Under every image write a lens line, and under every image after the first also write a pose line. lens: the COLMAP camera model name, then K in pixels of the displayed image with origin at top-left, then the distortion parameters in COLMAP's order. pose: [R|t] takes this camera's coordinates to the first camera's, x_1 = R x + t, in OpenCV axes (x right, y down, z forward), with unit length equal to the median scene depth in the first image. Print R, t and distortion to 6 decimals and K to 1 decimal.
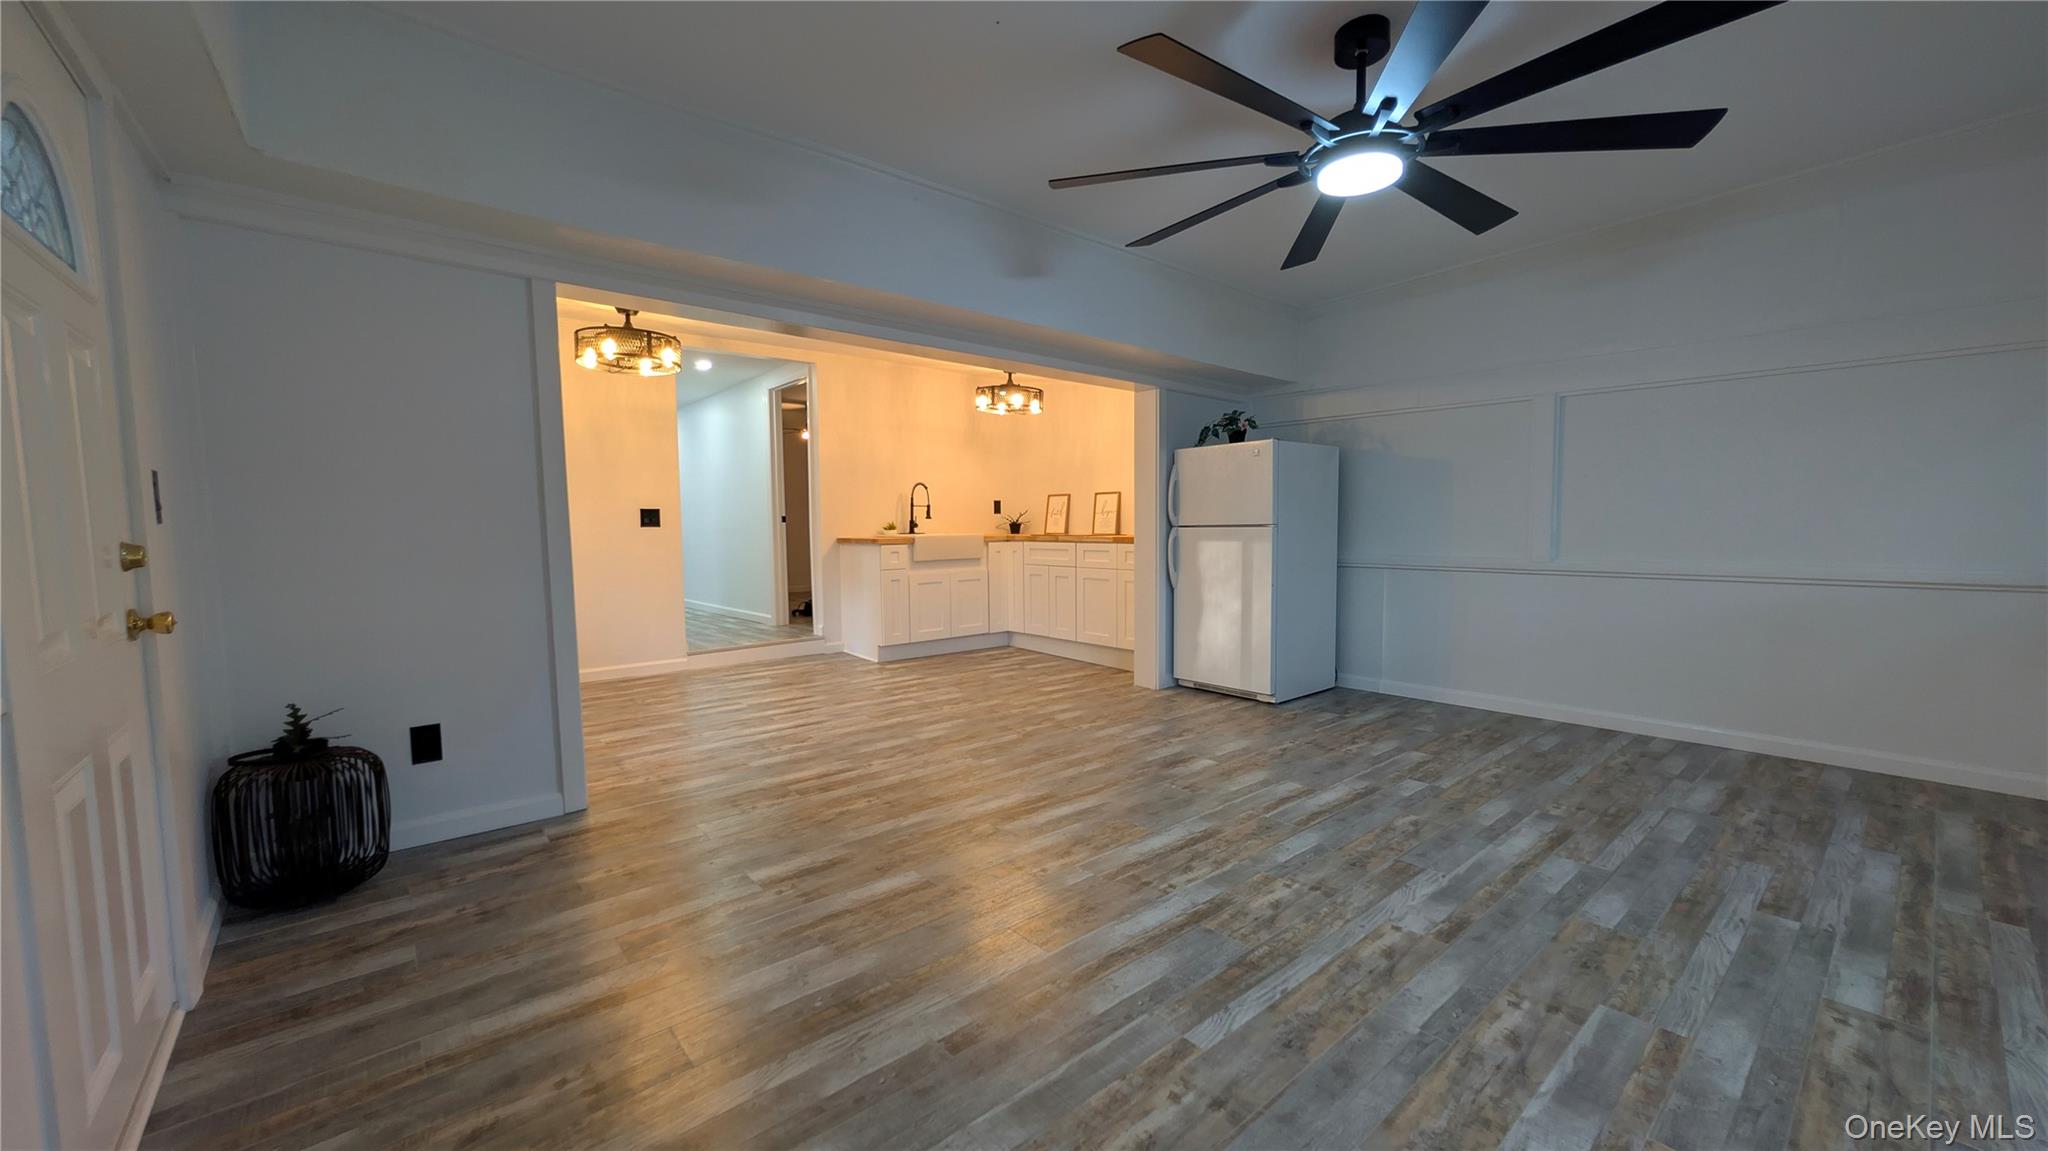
lens RADIAL K [[774.8, 0, 1018.4], [0, 774.8, 579.6], [0, 0, 1]] dist [0.000121, 0.000010]
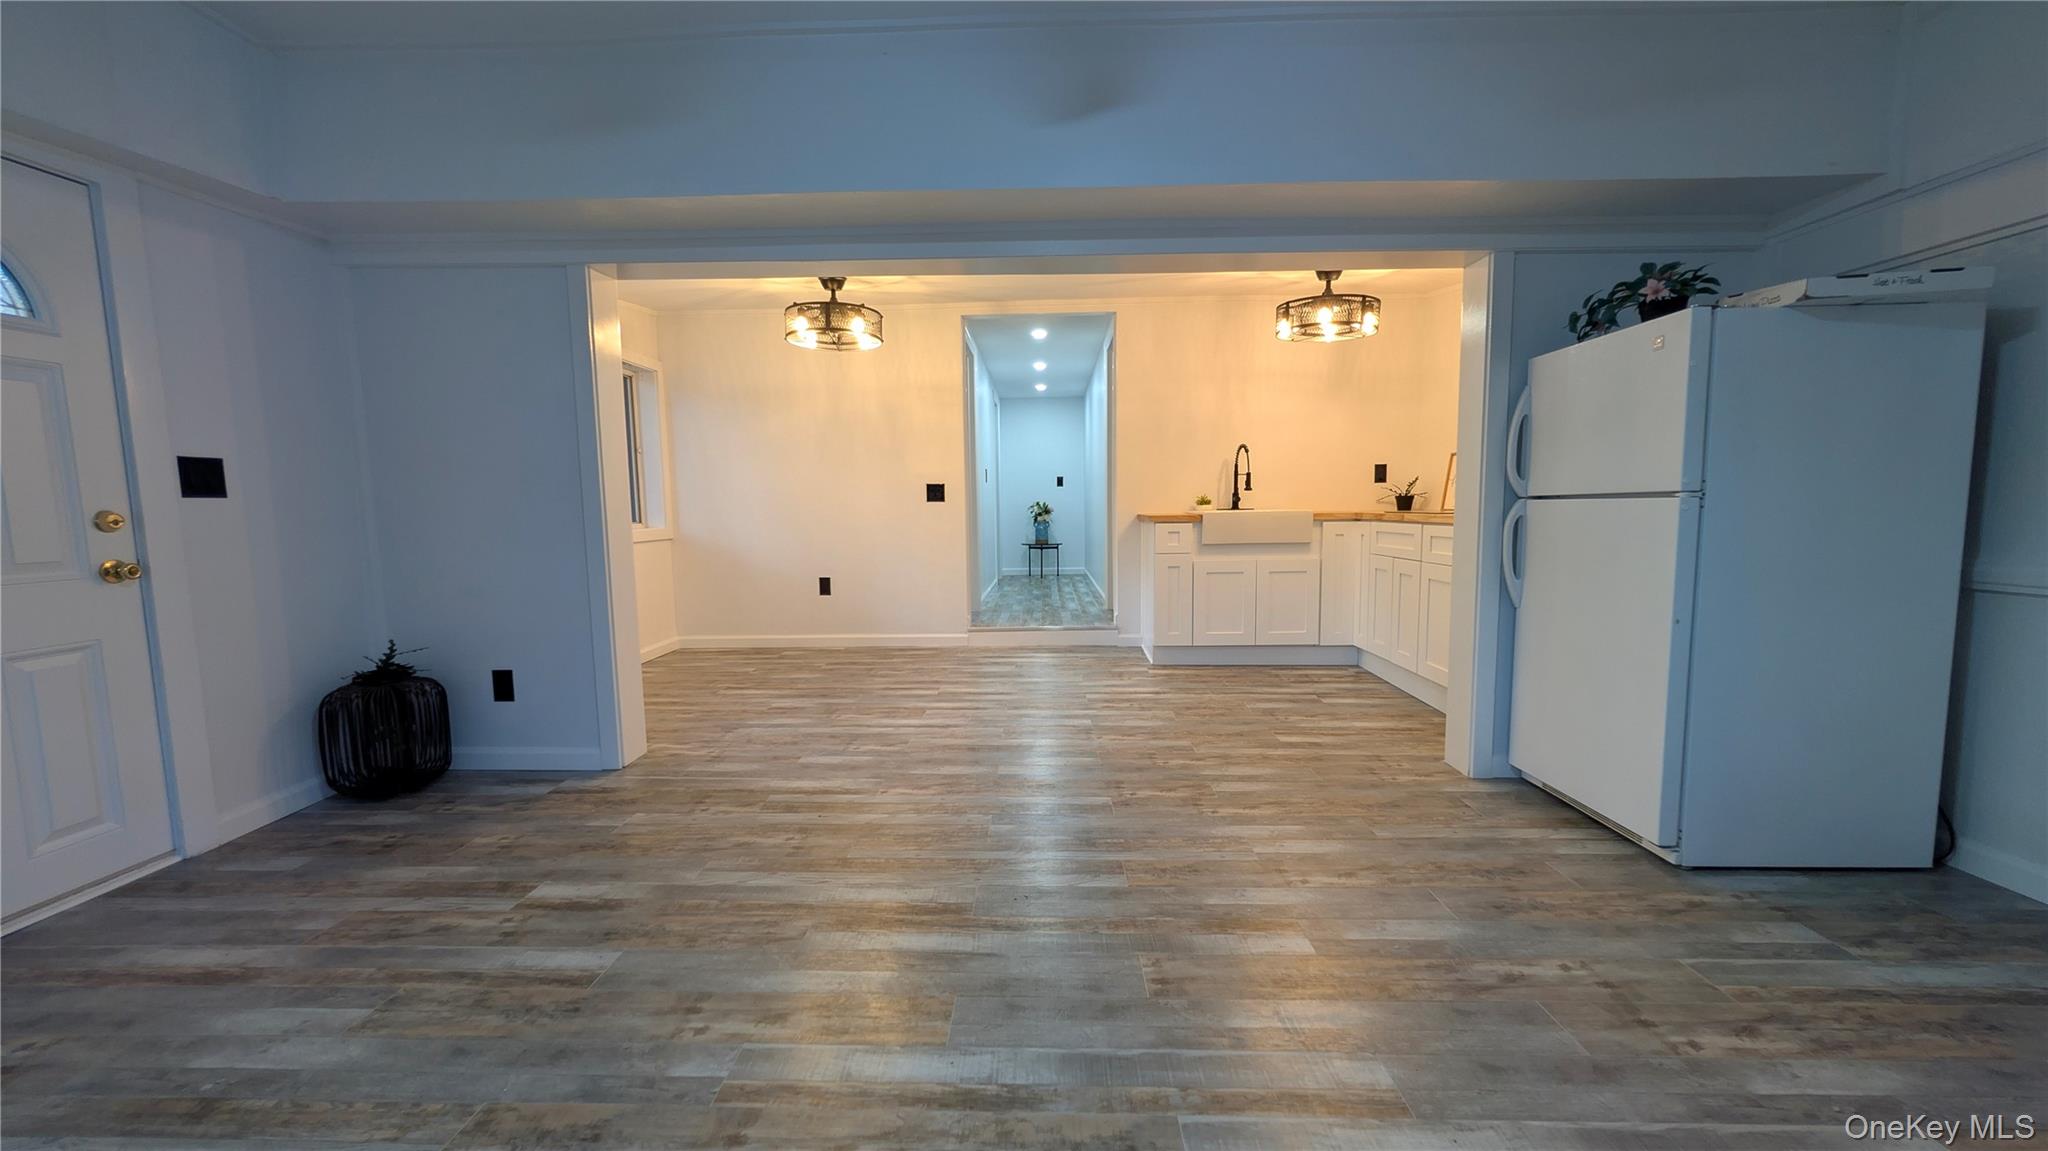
lens RADIAL K [[774.8, 0, 1018.4], [0, 774.8, 579.6], [0, 0, 1]] dist [0.000121, 0.000010]
pose [[0.742086, 0.064351, -0.667209, 0.346420], [-0.044074, 0.997911, 0.047227, -0.022587], [0.668855, -0.005640, 0.743372, 0.381855]]
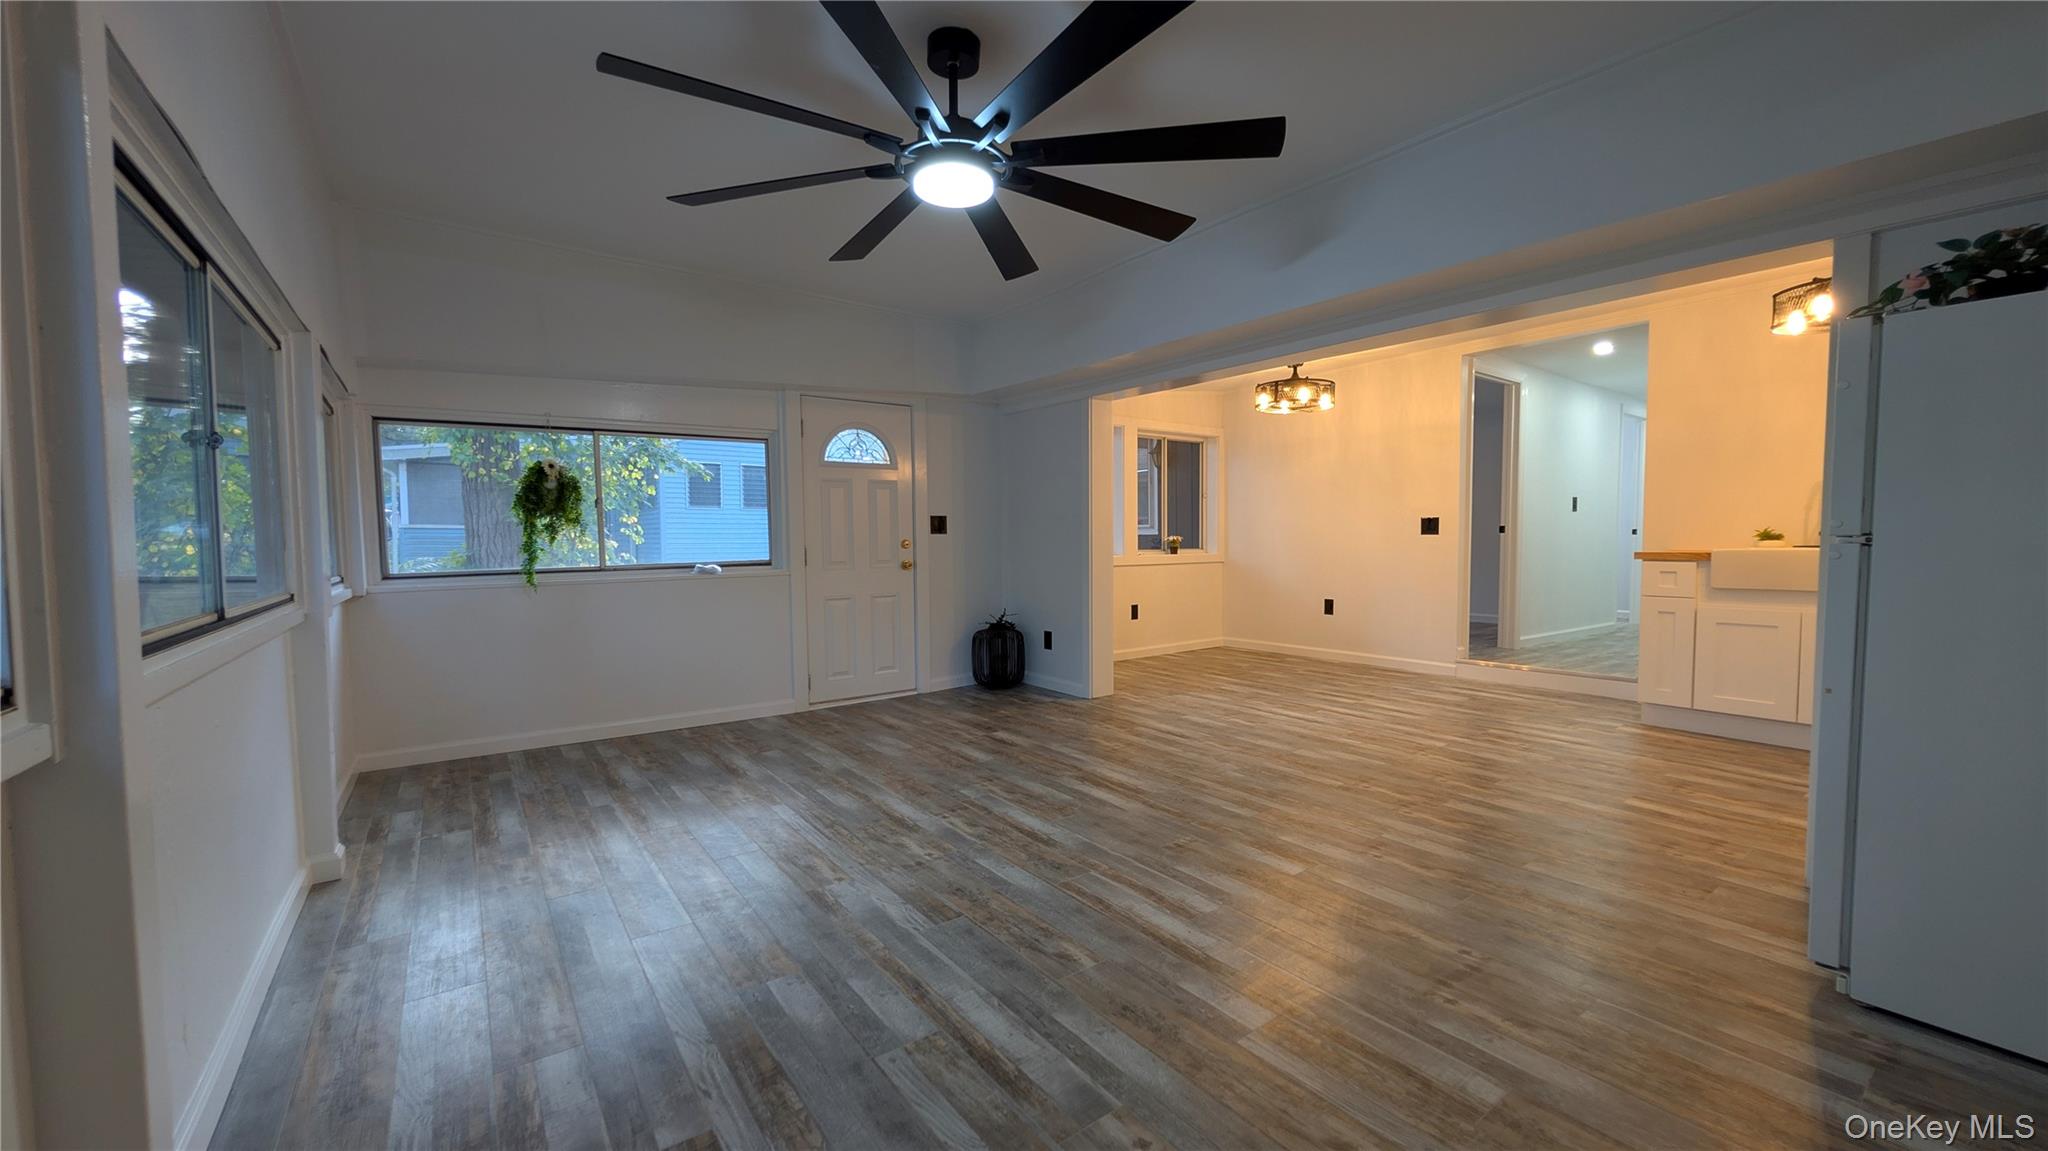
lens RADIAL K [[774.8, 0, 1018.4], [0, 774.8, 579.6], [0, 0, 1]] dist [0.000121, 0.000010]
pose [[-0.070518, 0.062011, -0.995581, 0.754939], [-0.066965, 0.995520, 0.066750, -0.047474], [0.995260, 0.071376, -0.066049, 0.614987]]
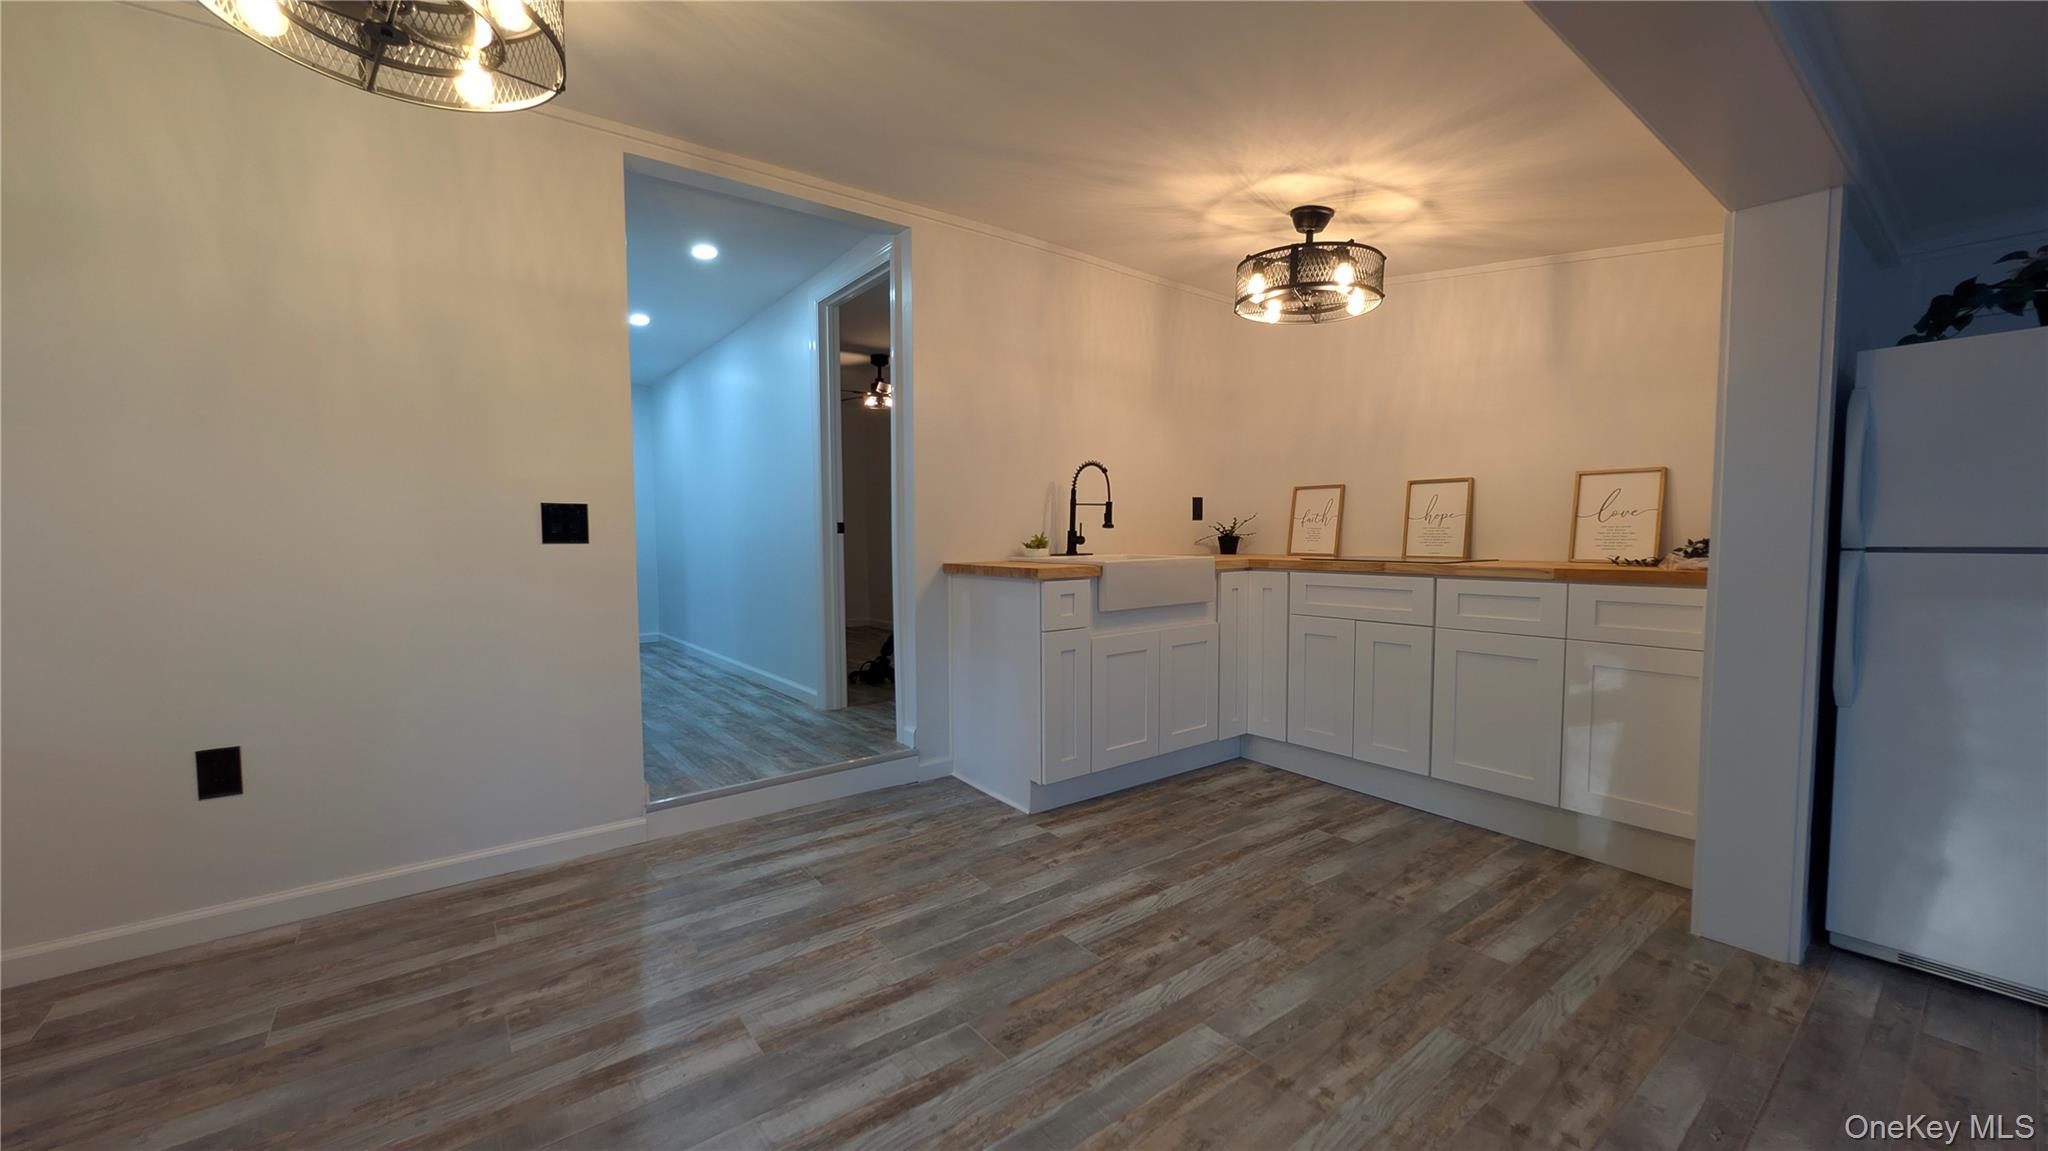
lens RADIAL K [[774.8, 0, 1018.4], [0, 774.8, 579.6], [0, 0, 1]] dist [0.000121, 0.000010]
pose [[0.998808, 0.007149, -0.048292, -0.220336], [-0.007803, 0.999880, -0.013362, -0.050512], [0.048191, 0.013723, 0.998744, 0.663816]]
